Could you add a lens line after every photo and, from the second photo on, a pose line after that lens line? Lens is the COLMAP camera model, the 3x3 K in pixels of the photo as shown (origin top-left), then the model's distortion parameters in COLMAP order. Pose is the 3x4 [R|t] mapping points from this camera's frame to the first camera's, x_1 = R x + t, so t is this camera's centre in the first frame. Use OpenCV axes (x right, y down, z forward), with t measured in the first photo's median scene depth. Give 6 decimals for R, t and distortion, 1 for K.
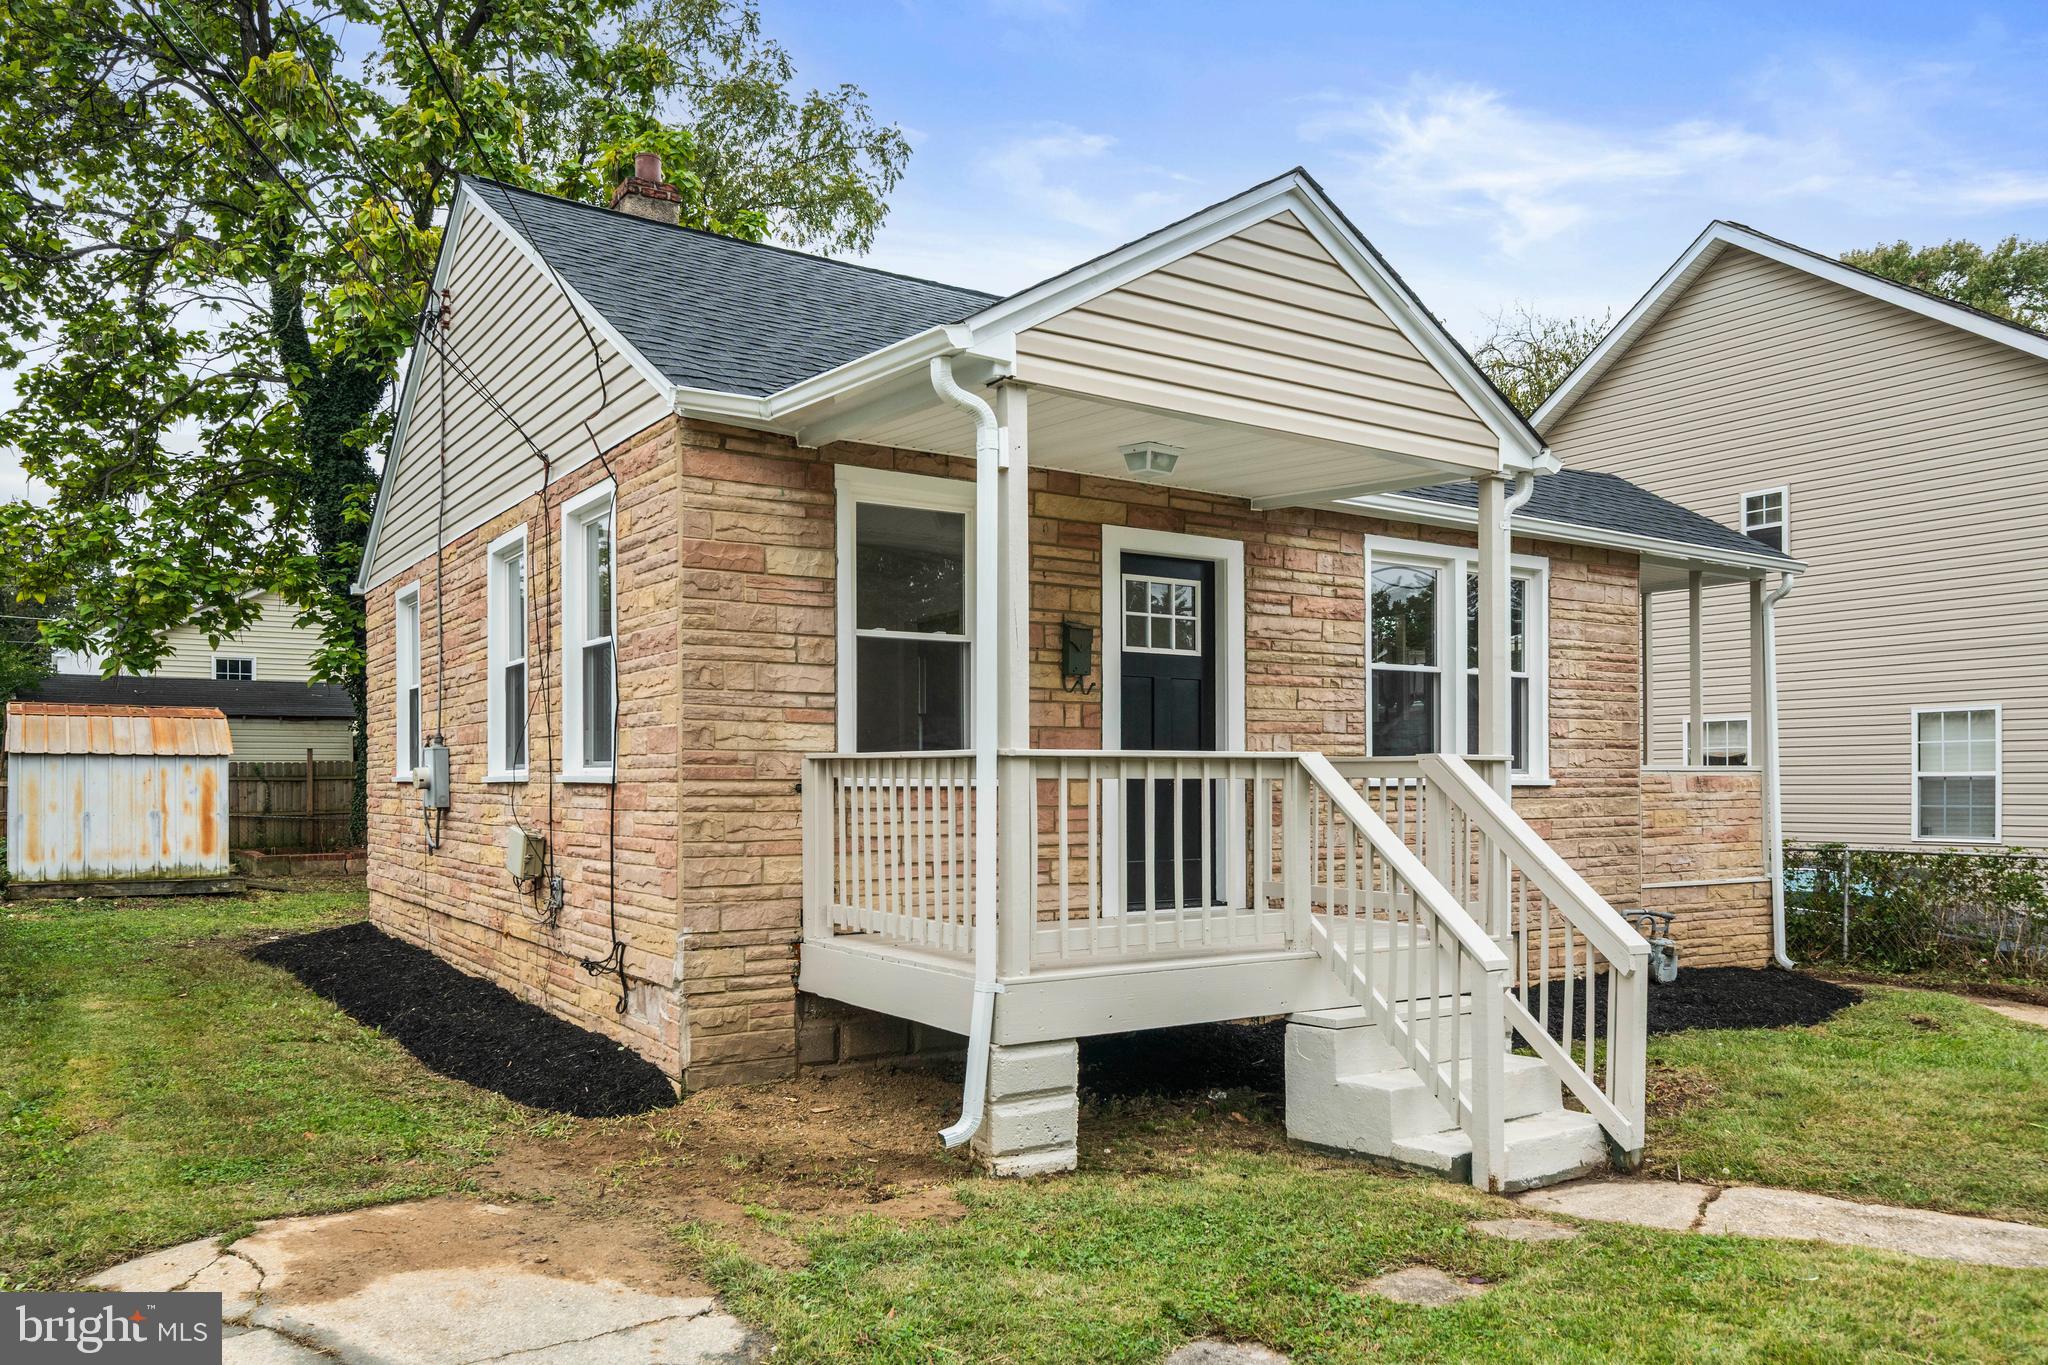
lens RADIAL K [[1468.1, 0, 1026.3], [0, 1468.1, 793.2], [0, 0, 1]] dist [0.008172, -0.004602]
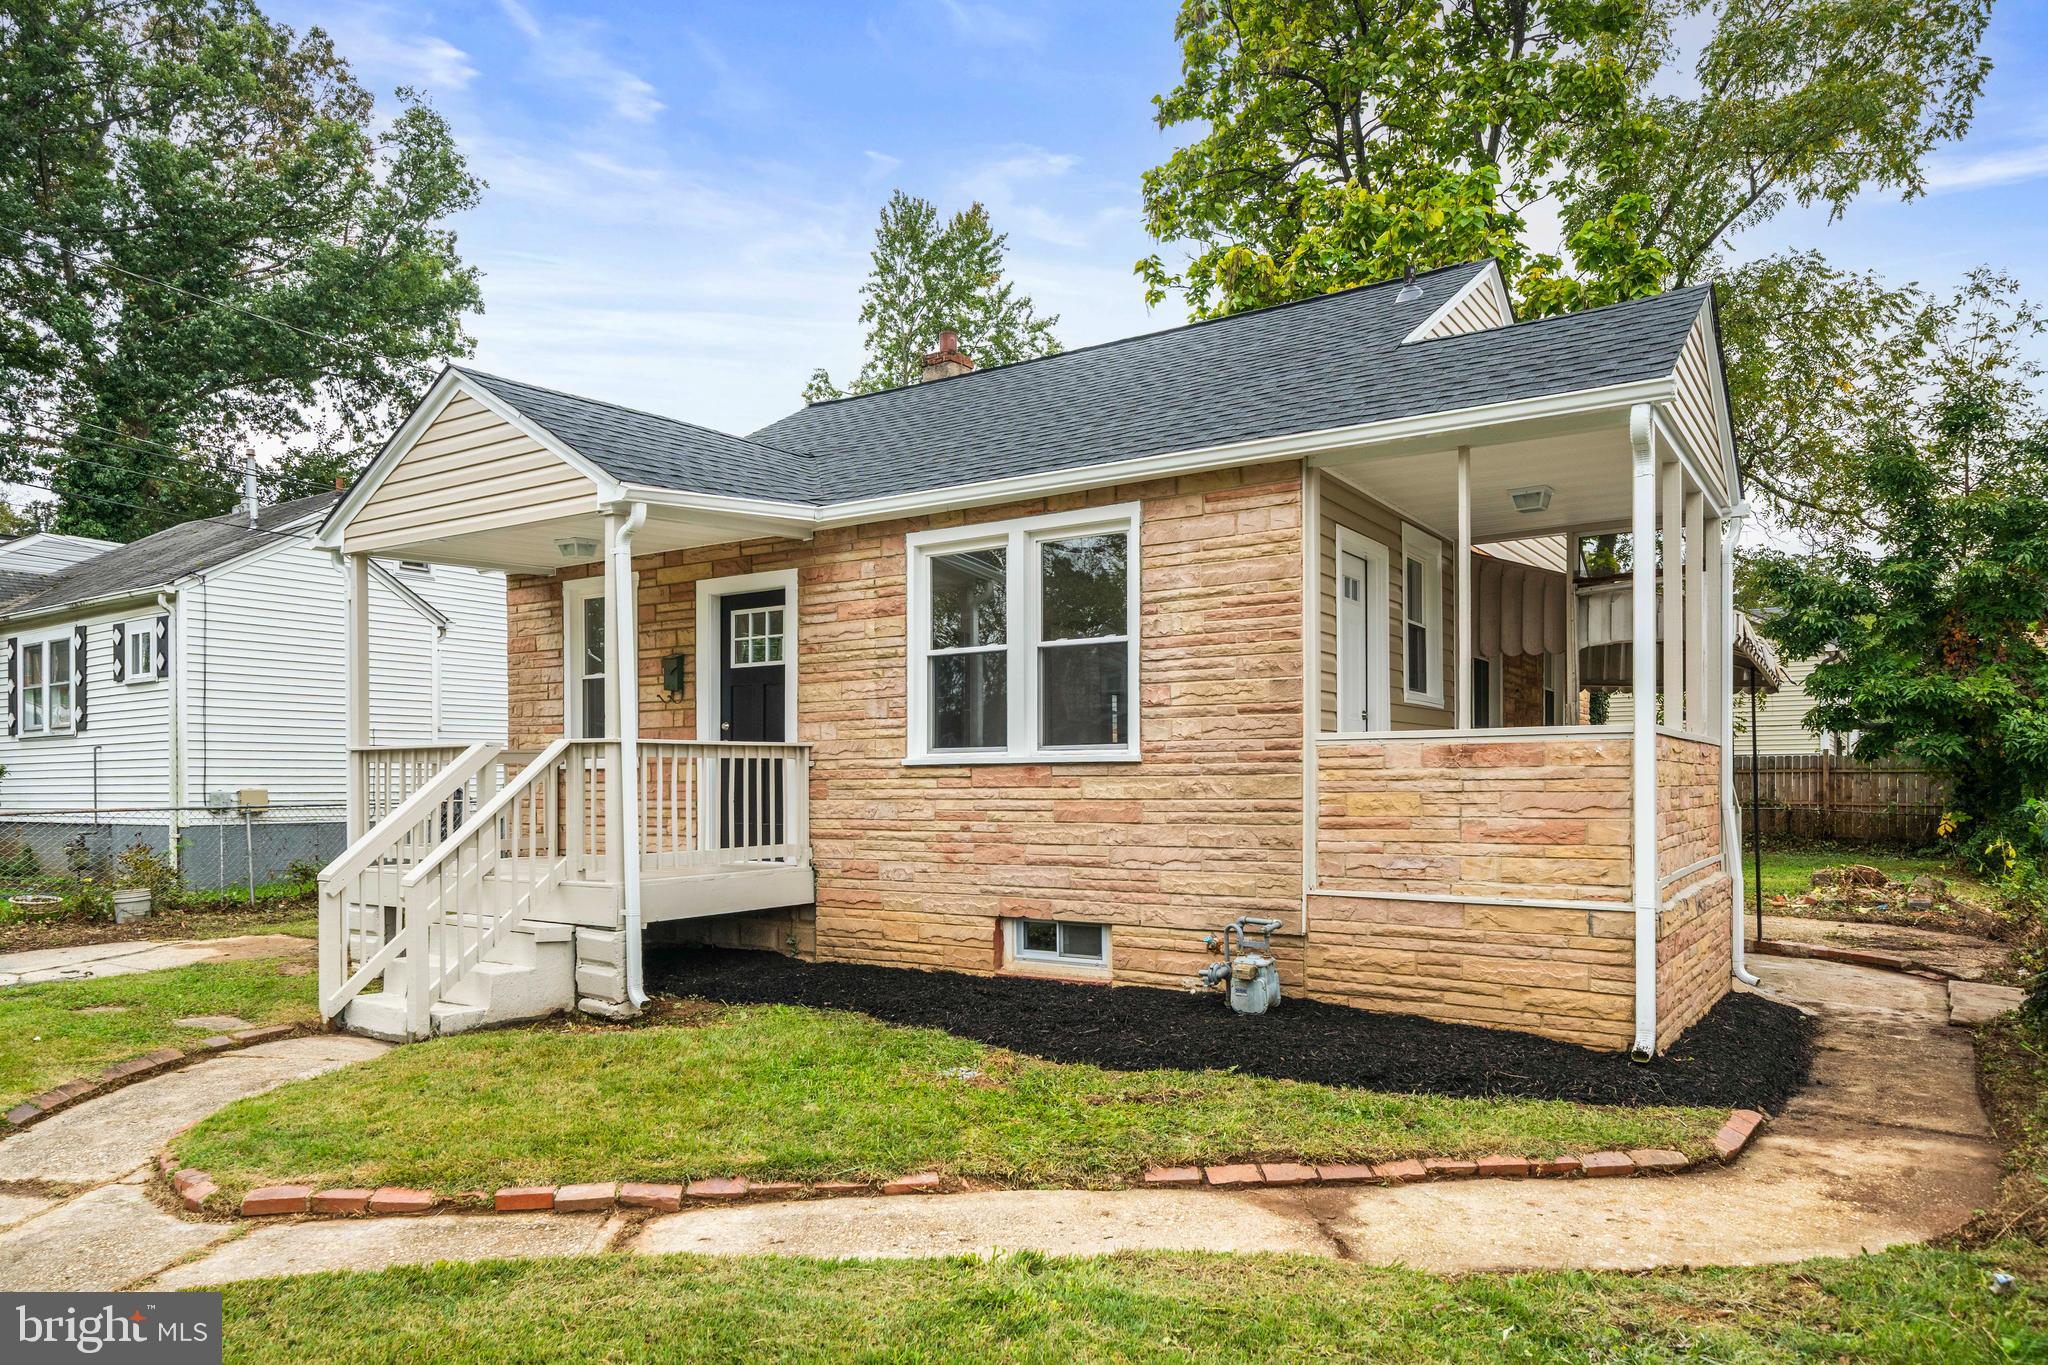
lens RADIAL K [[1308.4, 0, 1024.1], [0, 1308.4, 783.0], [0, 0, 1]] dist [0.007874, 0.000576]
pose [[0.383533, -0.000051, -0.923527, 1.220823], [-0.002826, 0.999995, -0.001229, 0.009988], [0.923523, 0.003081, 0.383531, 0.744274]]
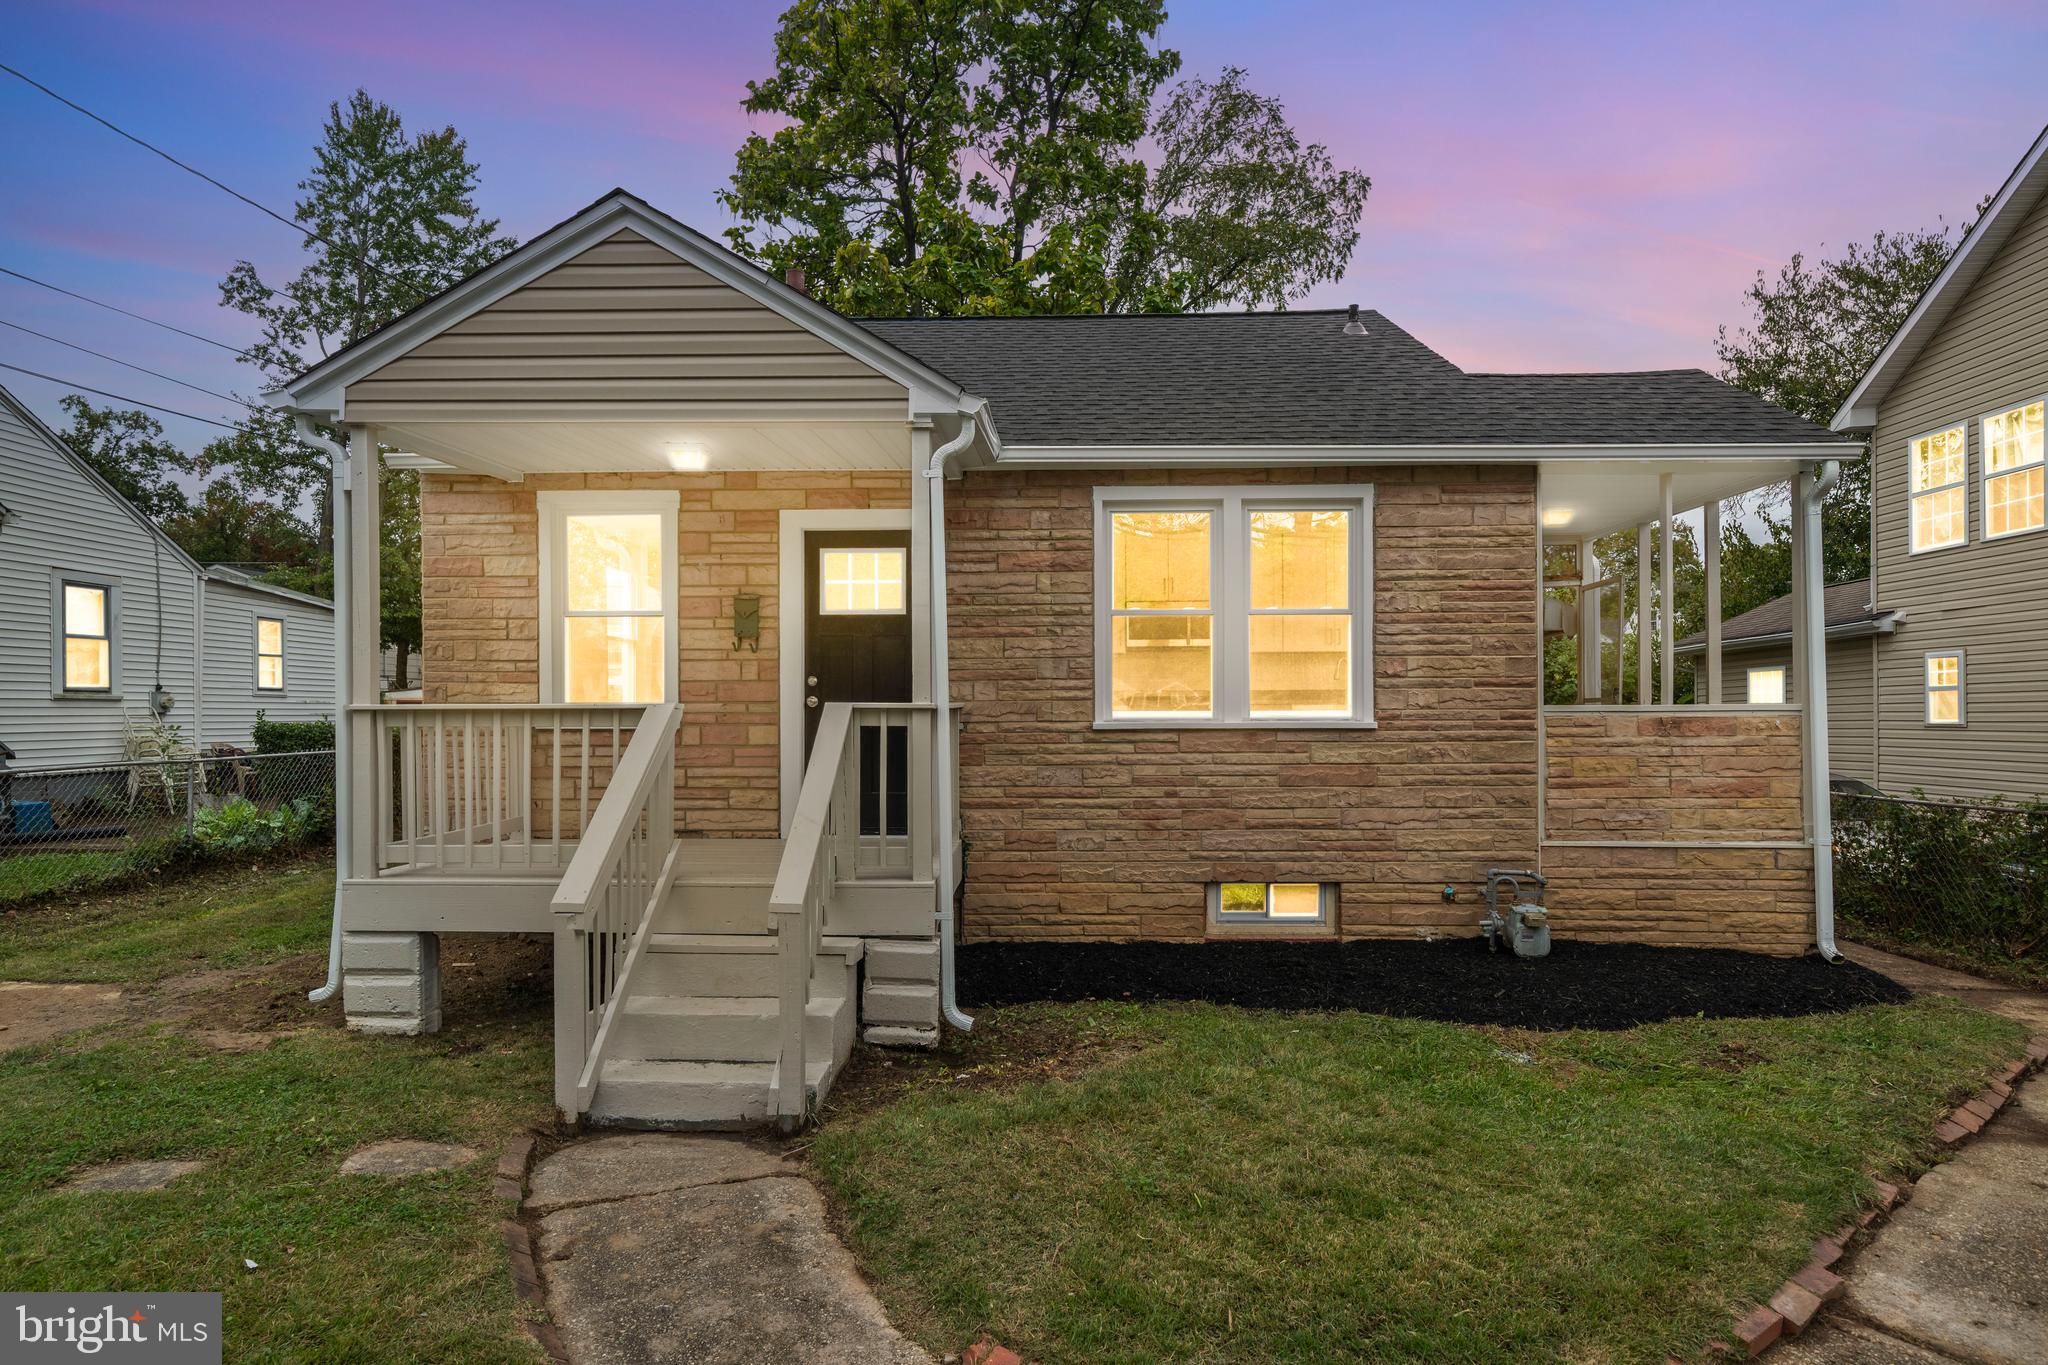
lens RADIAL K [[1105.2, 0, 1050.3], [0, 1105.2, 713.9], [0, 0, 1]] dist [0.002642, 0.003896]
pose [[0.813954, 0.001338, -0.580928, 0.694524], [-0.003070, 0.999993, -0.001999, -0.014399], [0.580922, 0.003411, 0.813952, 0.362498]]
